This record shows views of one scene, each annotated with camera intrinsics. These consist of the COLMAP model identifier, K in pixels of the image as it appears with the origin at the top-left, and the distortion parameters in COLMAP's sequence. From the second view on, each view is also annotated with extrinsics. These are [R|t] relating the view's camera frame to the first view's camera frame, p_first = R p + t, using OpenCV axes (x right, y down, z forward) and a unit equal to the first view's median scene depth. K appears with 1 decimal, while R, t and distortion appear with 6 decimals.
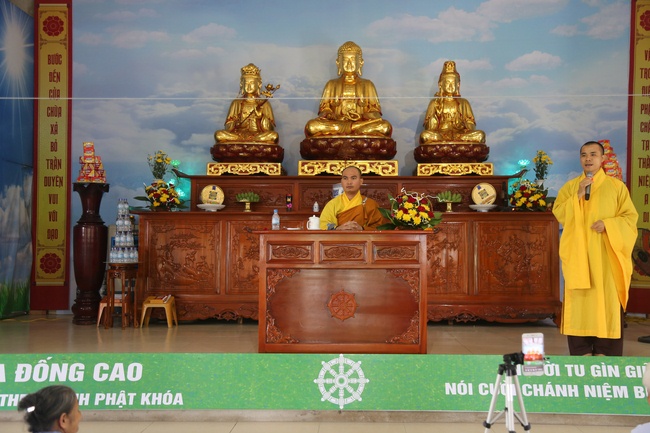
lens RADIAL K [[831.9, 0, 324.5], [0, 831.9, 215.3], [0, 0, 1]] dist [0.120483, 0.000000]
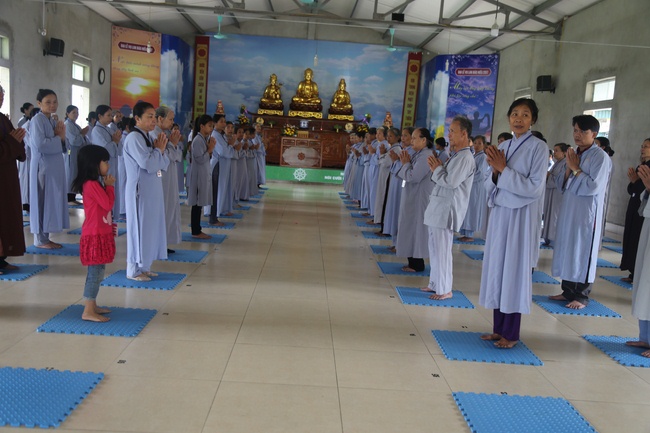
lens RADIAL K [[651.0, 0, 327.2], [0, 651.0, 218.2], [0, 0, 1]] dist [0.003906, 0.000000]
pose [[0.995946, 0.057713, 0.068992, -0.032111], [-0.068103, 0.984887, 0.159249, -0.063733], [-0.058759, -0.163302, 0.984825, -1.292838]]
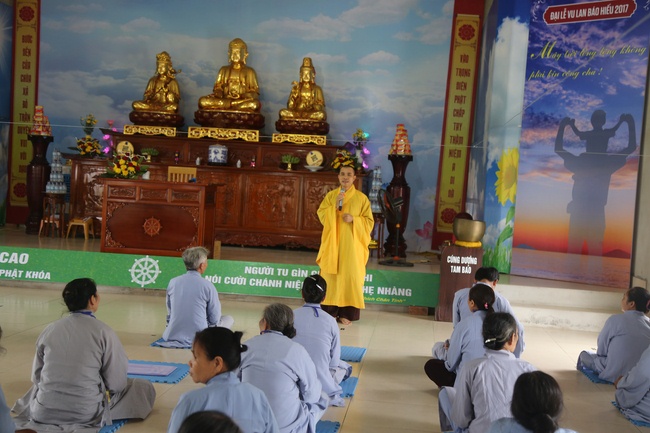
lens RADIAL K [[847.8, 0, 323.5], [0, 847.8, 219.6], [0, 0, 1]] dist [0.132751, 0.000000]
pose [[0.995654, 0.056812, -0.073788, 0.290669], [-0.050975, 0.995594, 0.078703, -0.032941], [0.077934, -0.074599, 0.994164, -0.385247]]
